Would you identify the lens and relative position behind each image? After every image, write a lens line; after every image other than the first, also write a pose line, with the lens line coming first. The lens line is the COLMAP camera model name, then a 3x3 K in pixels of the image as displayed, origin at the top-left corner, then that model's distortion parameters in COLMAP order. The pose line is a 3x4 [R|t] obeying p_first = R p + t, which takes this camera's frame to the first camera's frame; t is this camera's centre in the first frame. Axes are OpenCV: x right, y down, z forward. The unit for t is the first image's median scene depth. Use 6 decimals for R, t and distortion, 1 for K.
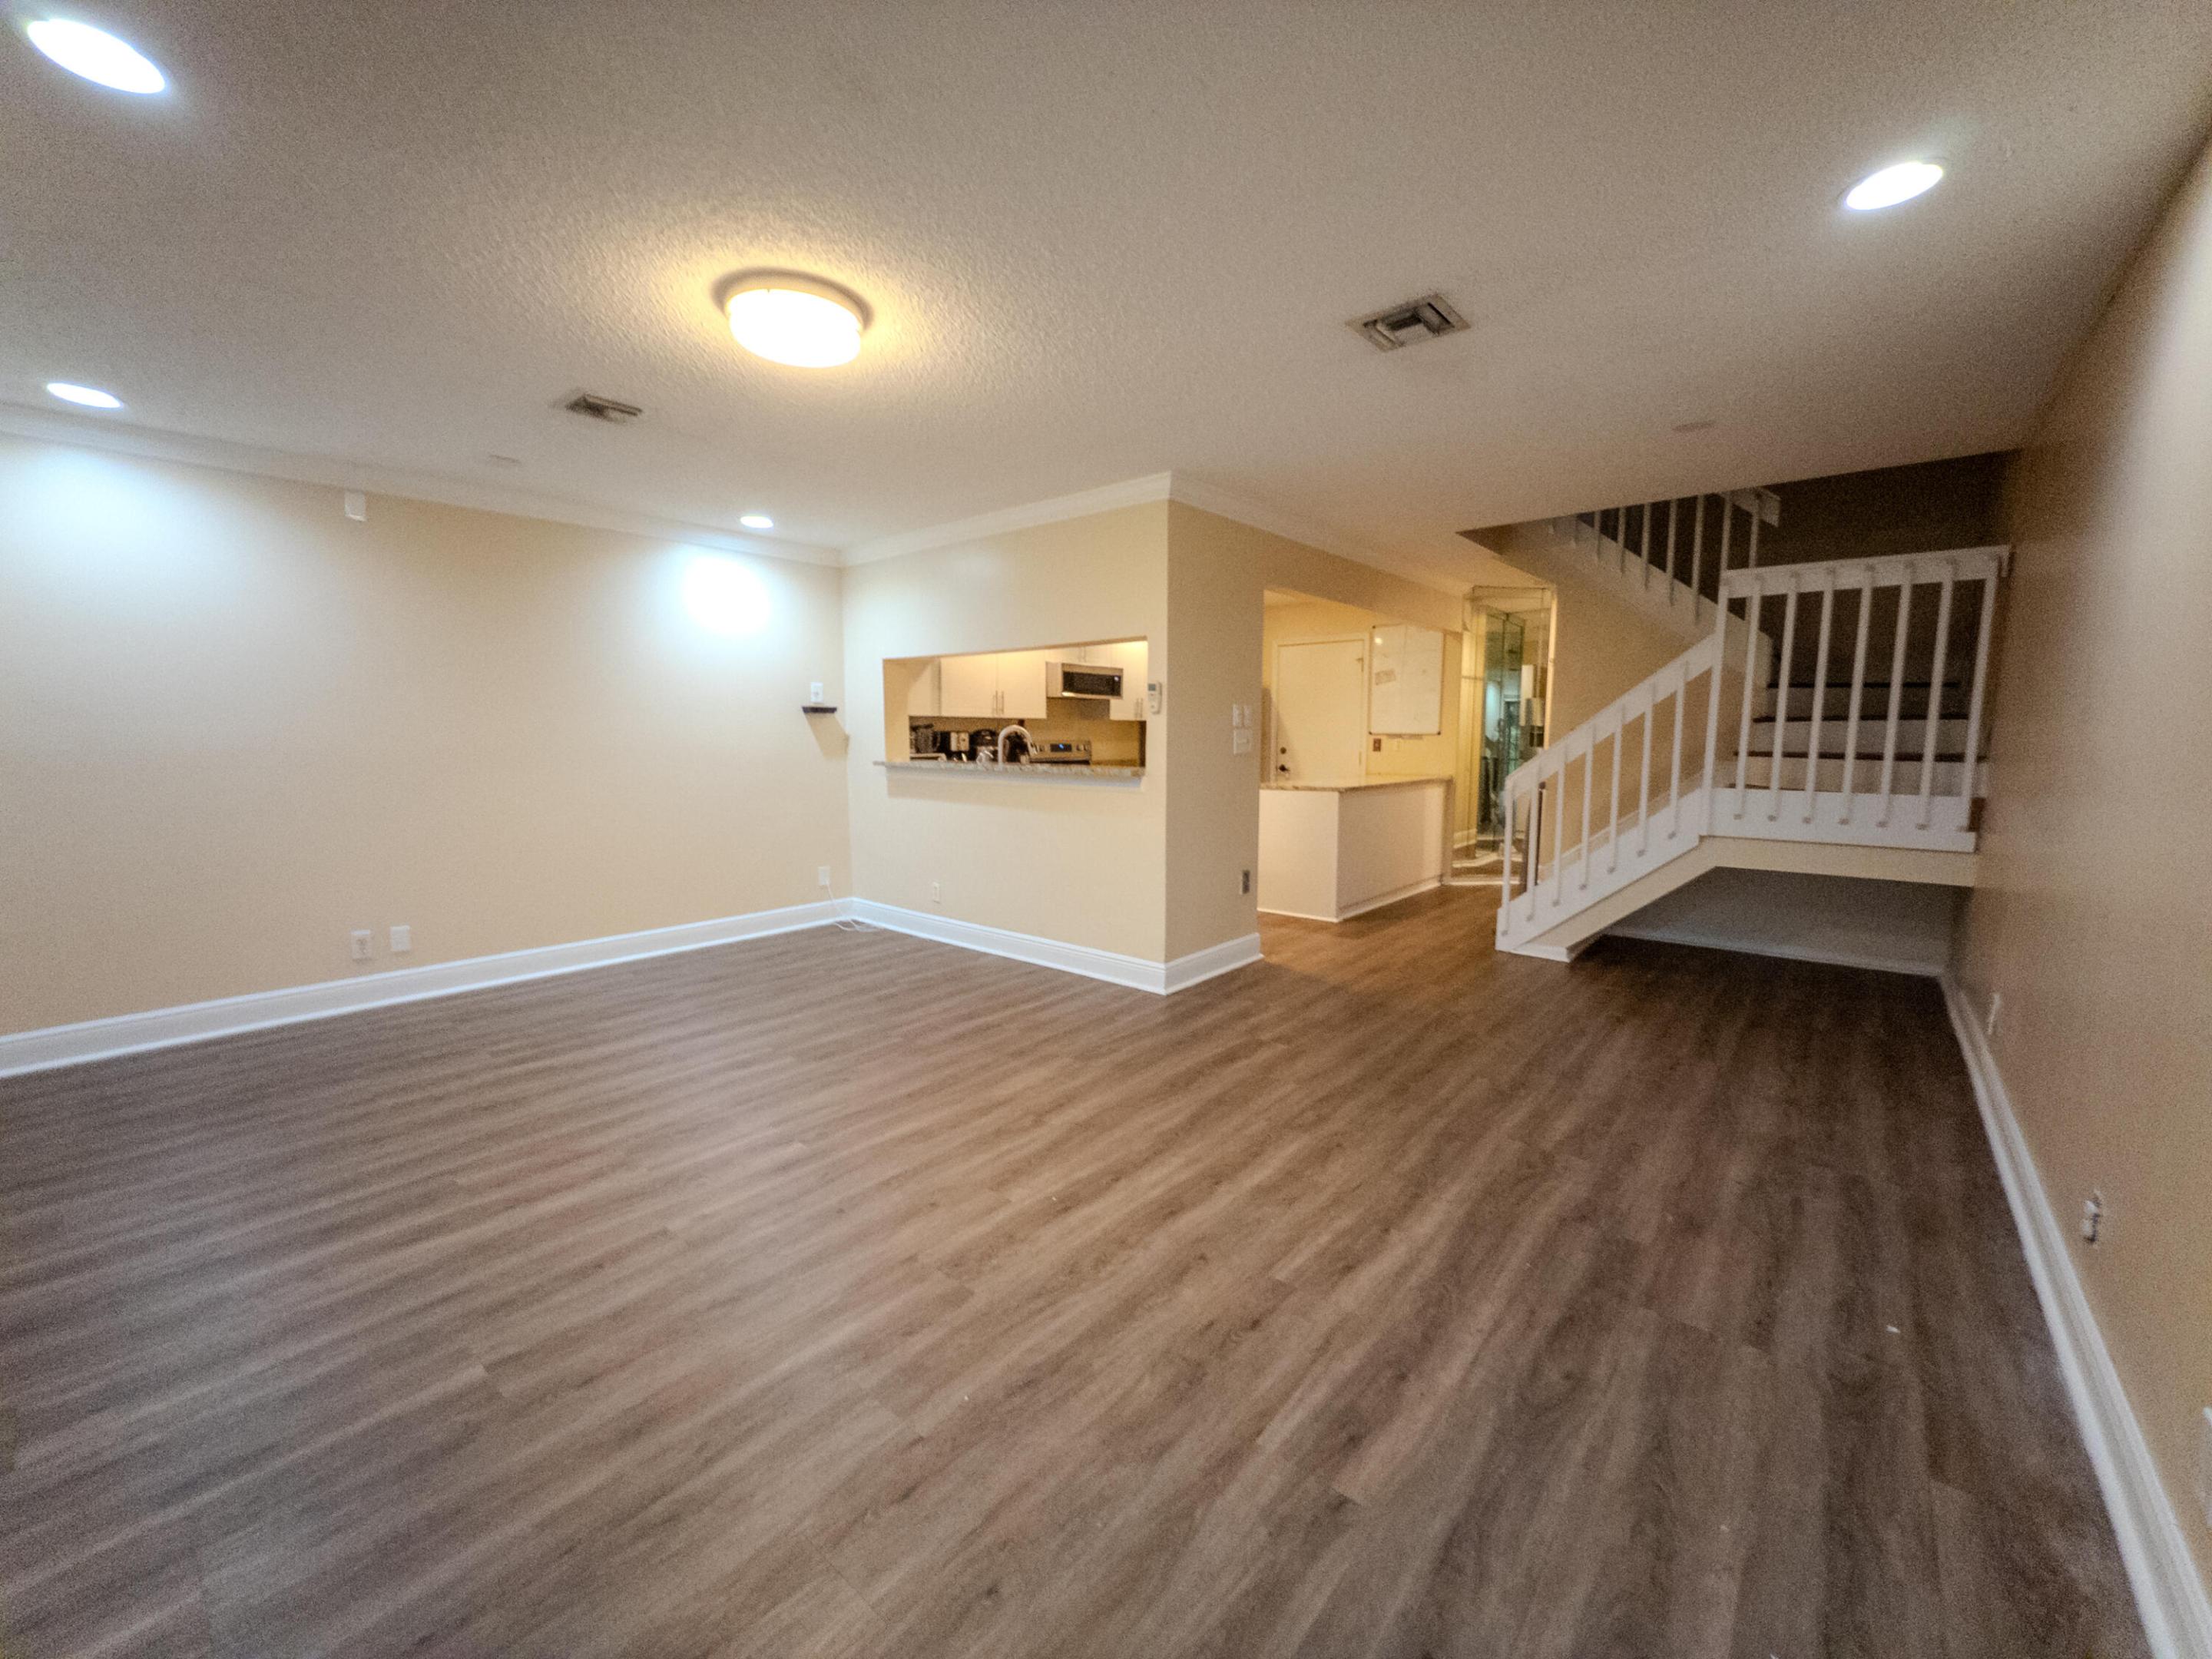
lens RADIAL K [[878.3, 0, 1106.0], [0, 878.3, 829.5], [0, 0, 1]] dist [-0.000157, -0.000016]
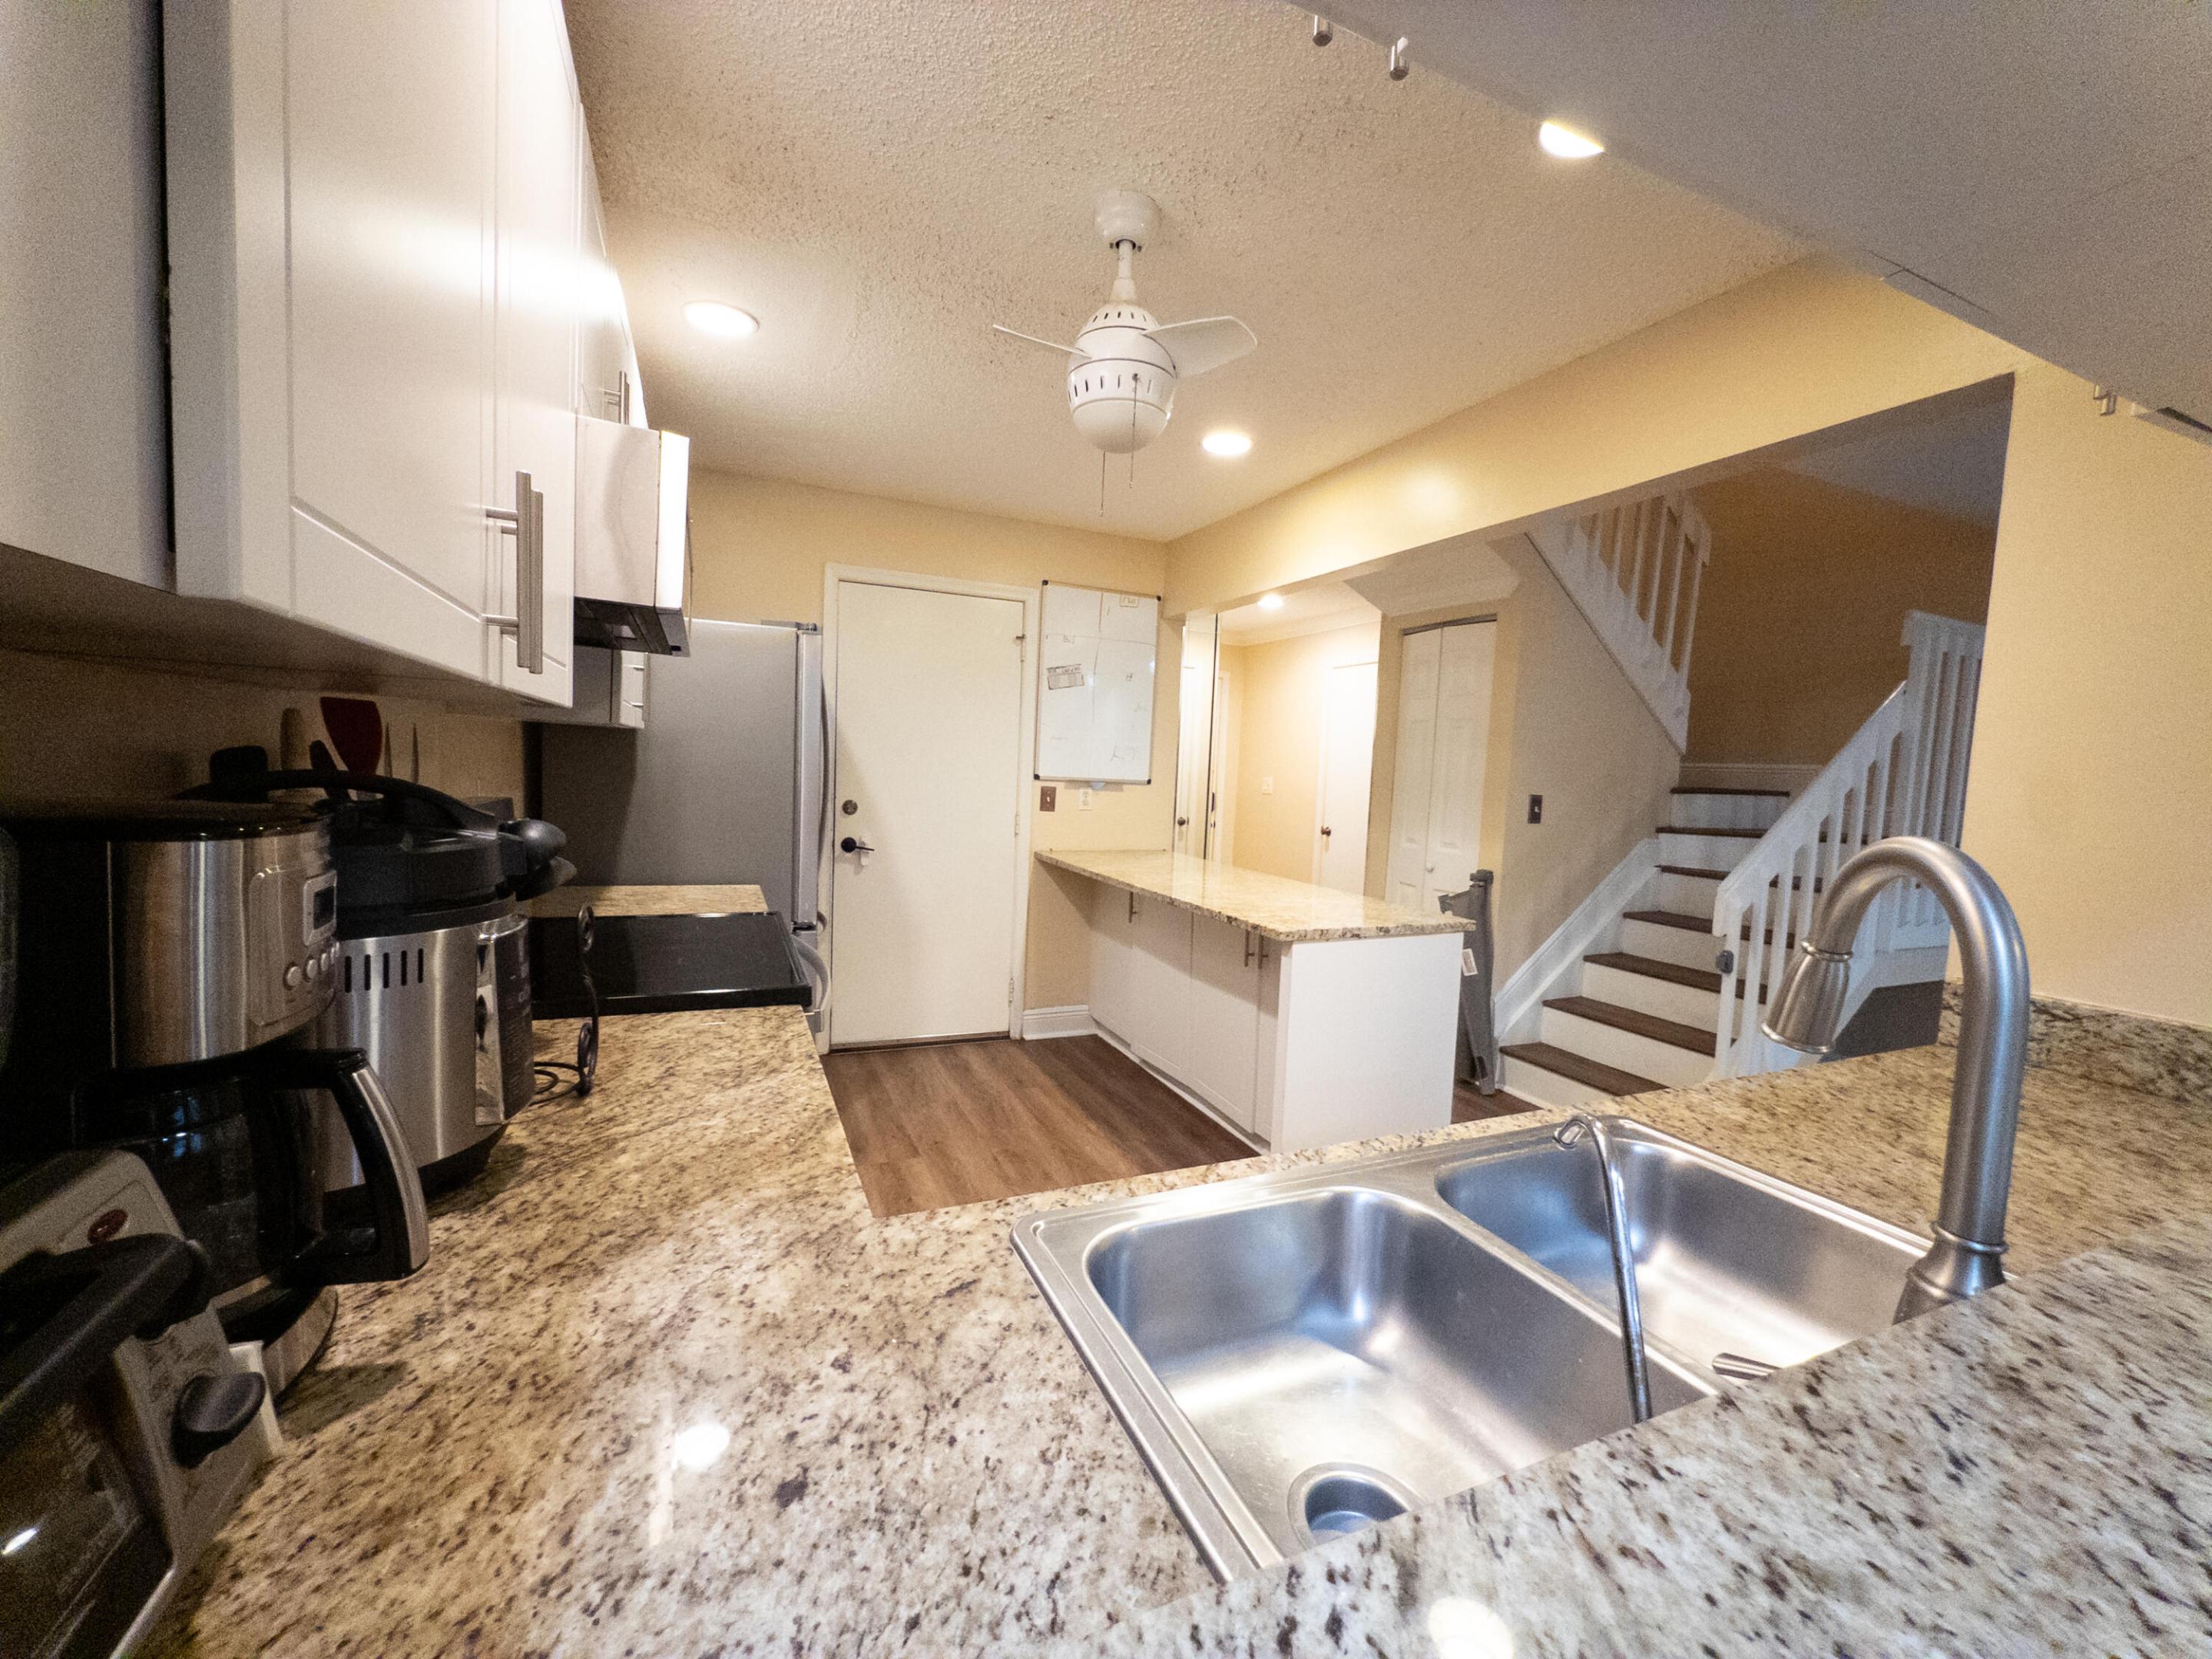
lens RADIAL K [[878.3, 0, 1106.0], [0, 878.3, 829.5], [0, 0, 1]] dist [-0.000157, -0.000016]
pose [[0.427158, -0.039829, 0.903300, -0.363025], [0.052263, 0.998447, 0.019310, -0.182457], [-0.902665, 0.038961, 0.428576, 1.553466]]
